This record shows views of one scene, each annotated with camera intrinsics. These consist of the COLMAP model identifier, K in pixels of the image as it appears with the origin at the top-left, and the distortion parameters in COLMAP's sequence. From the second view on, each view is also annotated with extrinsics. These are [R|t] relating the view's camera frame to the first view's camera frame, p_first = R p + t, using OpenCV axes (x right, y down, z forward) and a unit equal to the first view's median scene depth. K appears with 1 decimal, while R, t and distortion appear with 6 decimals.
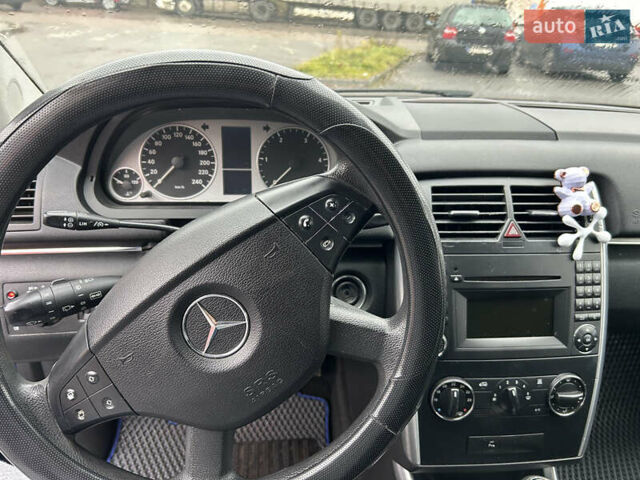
lens RADIAL K [[483.2, 0, 325.0], [0, 483.2, 241.9], [0, 0, 1]] dist [0.062461, -0.068822]
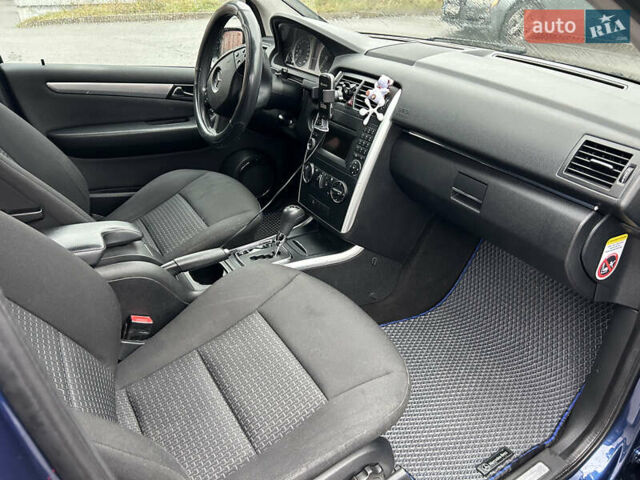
lens RADIAL K [[483.2, 0, 325.0], [0, 483.2, 241.9], [0, 0, 1]] dist [0.062461, -0.068822]
pose [[0.440816, 0.411007, -0.797969, 2.085757], [-0.373001, 0.892490, 0.253638, 0.022800], [0.816426, 0.185835, 0.546730, -0.062475]]
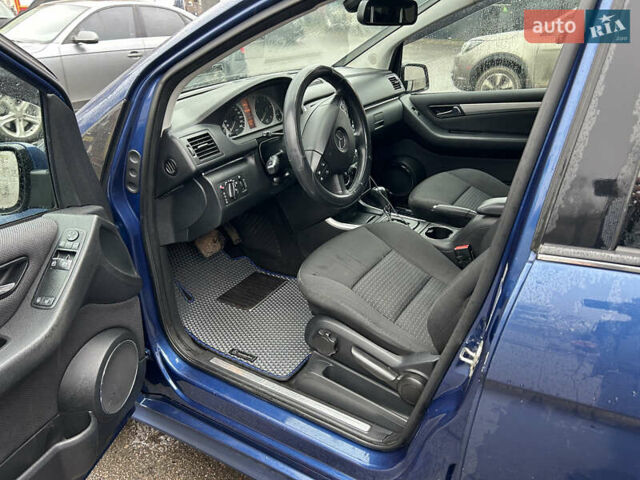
lens RADIAL K [[476.6, 0, 321.1], [0, 476.6, 241.4], [0, 0, 1]] dist [0.060949, -0.062025]
pose [[0.600828, -0.396830, 0.693924, -1.824899], [0.377525, 0.906034, 0.191251, 0.078129], [-0.704613, 0.147065, 0.694184, -0.743203]]
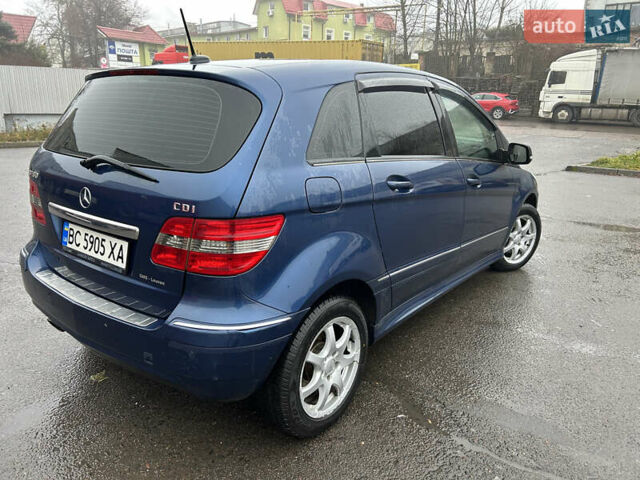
lens RADIAL K [[476.3, 0, 322.4], [0, 476.3, 244.5], [0, 0, 1]] dist [0.063743, -0.067817]
pose [[0.727910, 0.161429, -0.666400, 4.009006], [-0.283531, 0.955771, -0.078175, 1.983182], [0.624306, 0.245849, 0.741485, -4.030578]]
